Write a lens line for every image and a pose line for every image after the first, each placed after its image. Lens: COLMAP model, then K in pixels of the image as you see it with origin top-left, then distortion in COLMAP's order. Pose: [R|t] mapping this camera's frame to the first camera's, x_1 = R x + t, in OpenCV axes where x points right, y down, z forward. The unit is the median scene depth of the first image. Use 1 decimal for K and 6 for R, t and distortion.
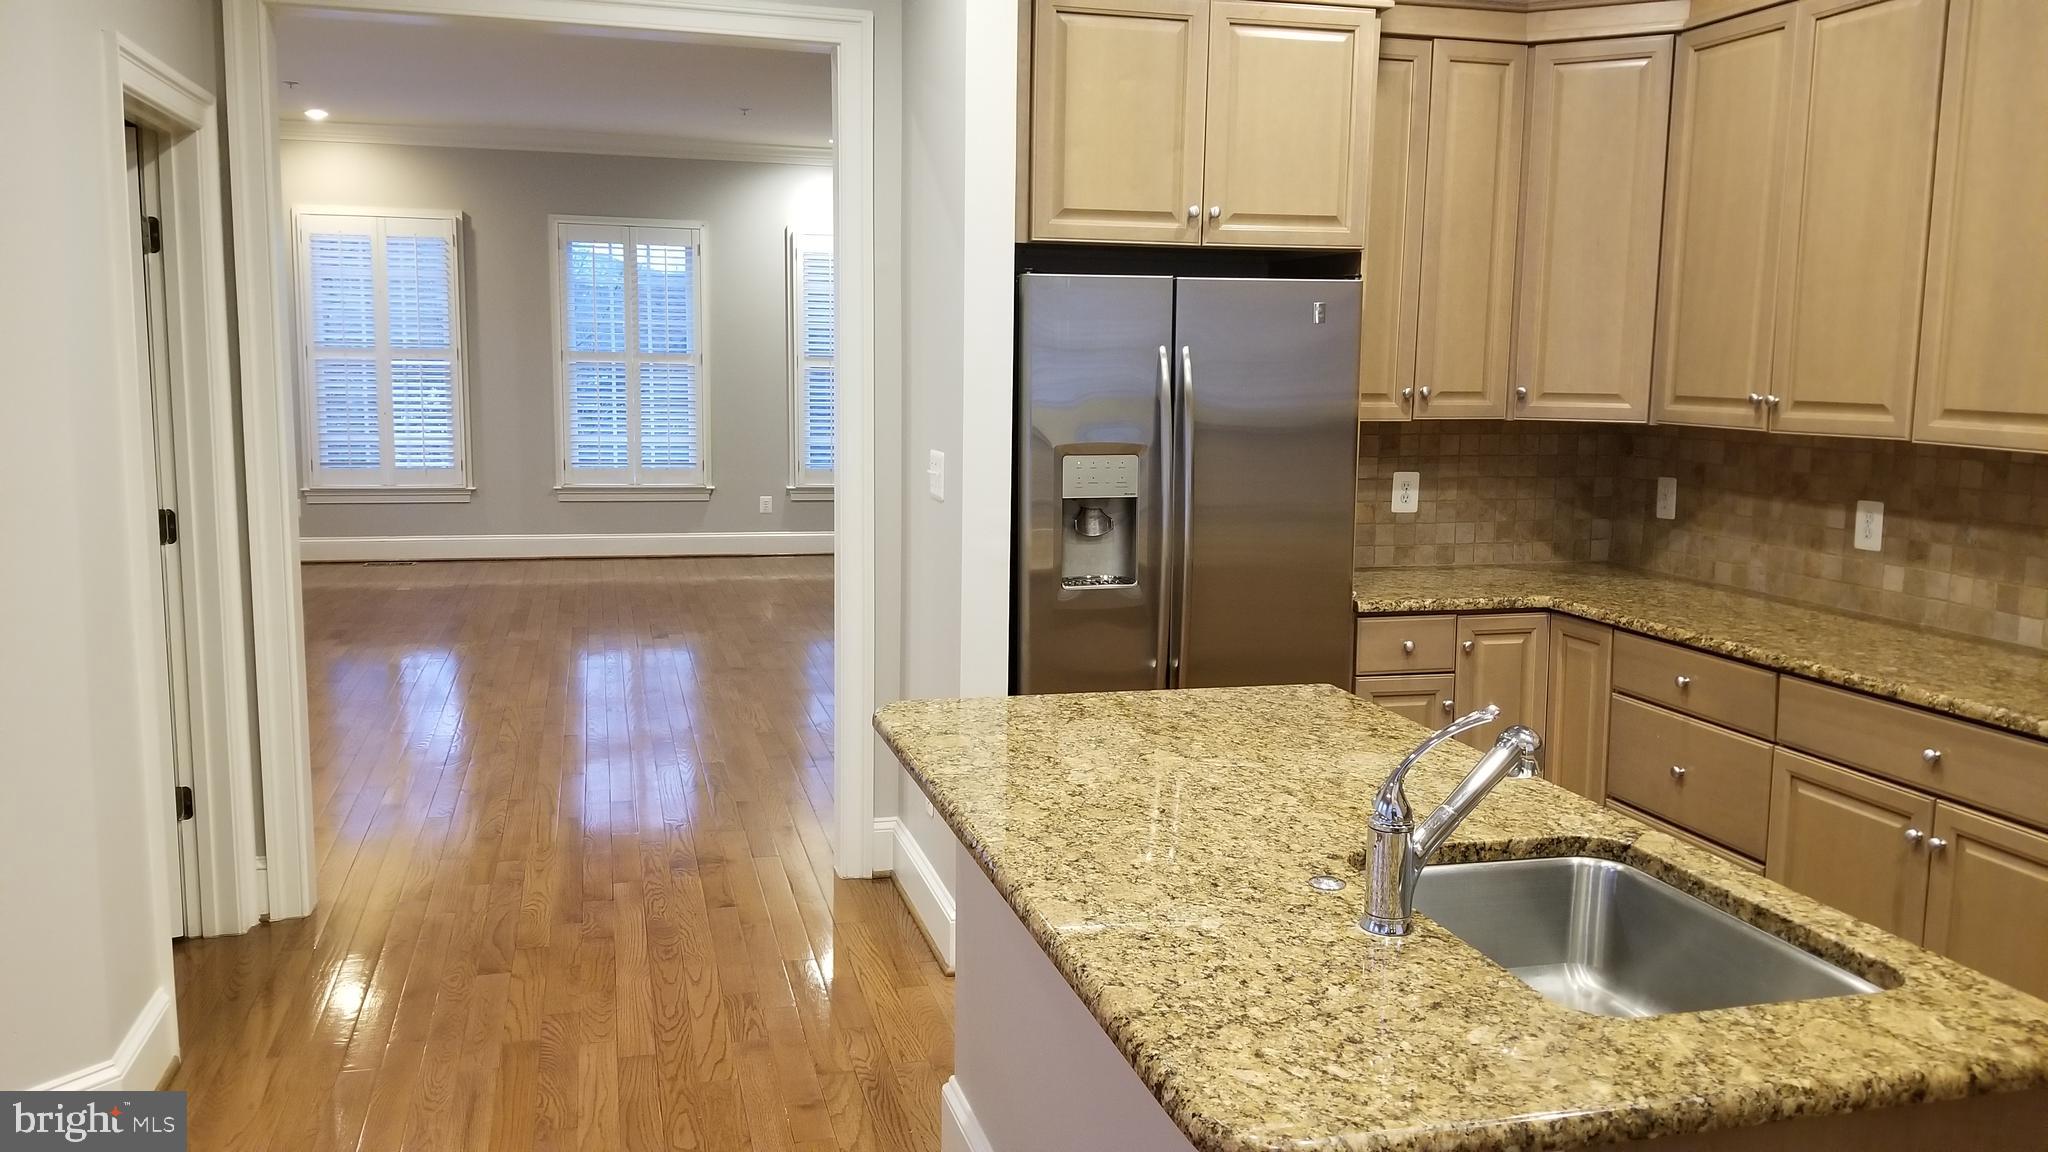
lens RADIAL K [[1588.1, 0, 1024.0], [0, 1588.1, 571.3], [0, 0, 1]] dist [0.083406, -0.131352]
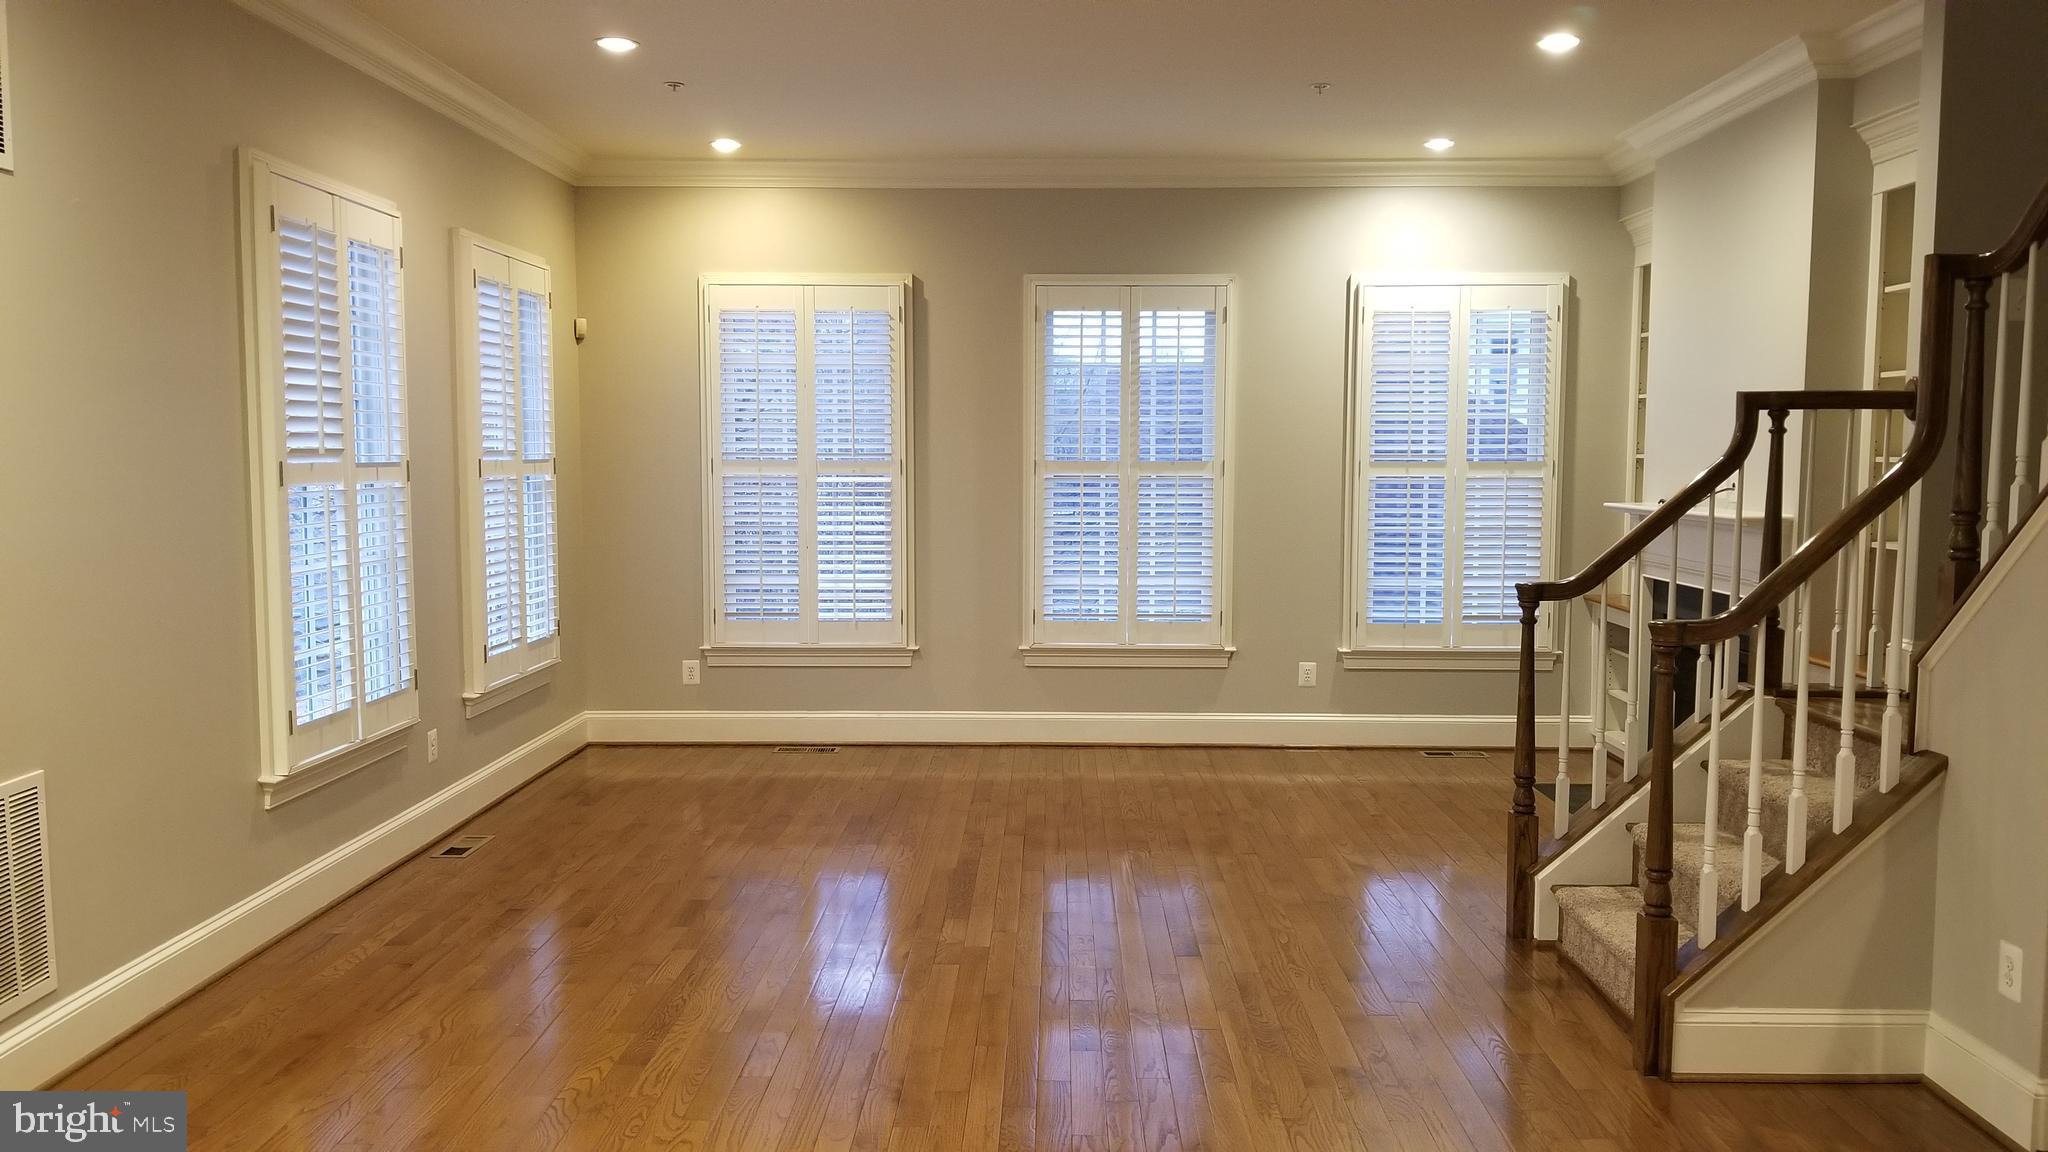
lens RADIAL K [[1588.1, 0, 1045.9], [0, 1588.1, 586.9], [0, 0, 1]] dist [0.083406, -0.131352]
pose [[0.963686, 0.010149, -0.266845, -0.235506], [-0.023363, 0.998650, -0.046392, -0.121702], [0.266014, 0.050942, 0.962622, 0.799920]]
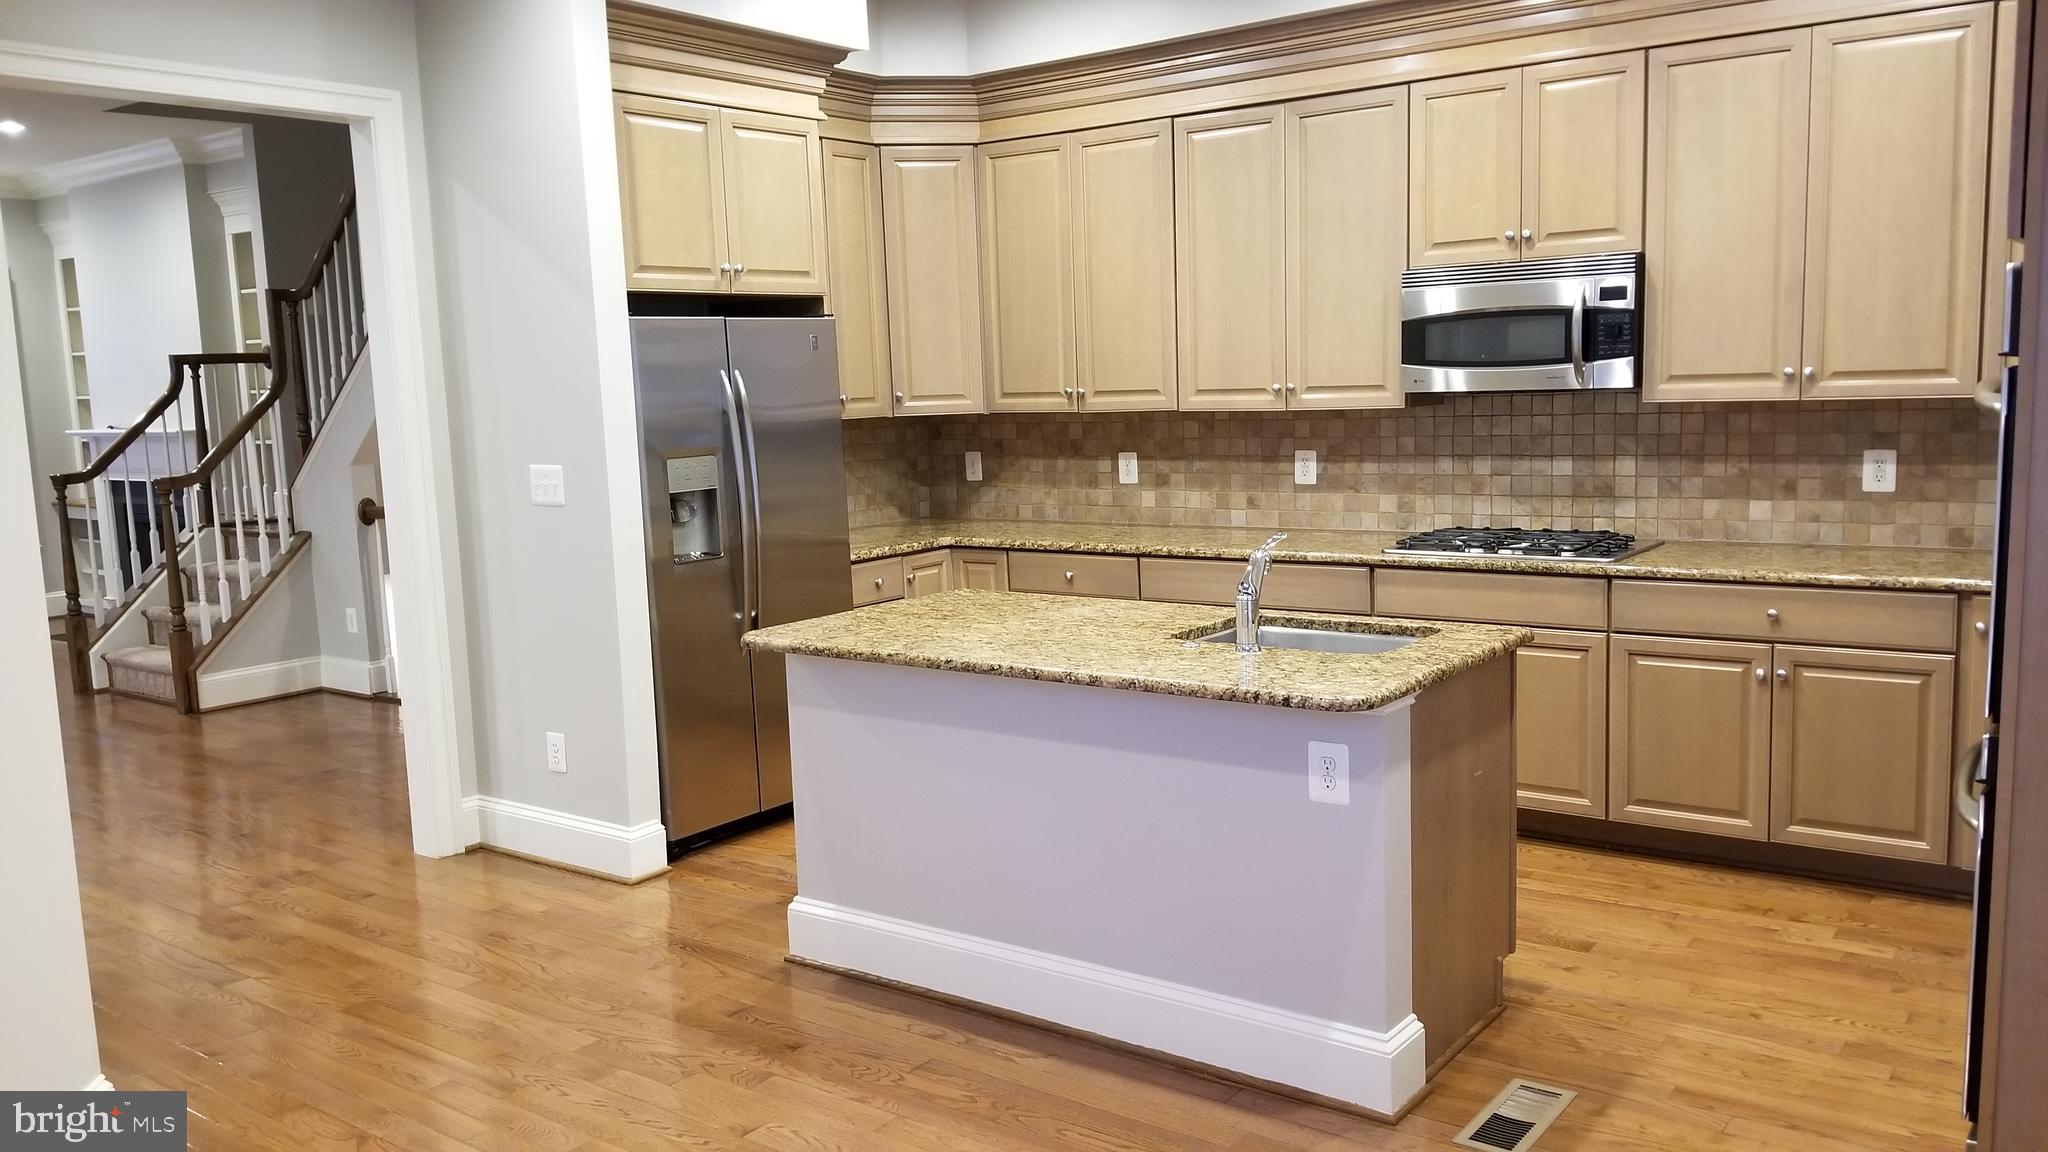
lens RADIAL K [[1588.1, 0, 1024.4], [0, 1588.1, 589.6], [0, 0, 1]] dist [0.083406, -0.131352]
pose [[0.787584, -0.125140, 0.603367, -0.466450], [0.126709, 0.991126, 0.040167, 0.013264], [-0.603039, 0.044817, 0.796452, -0.160790]]
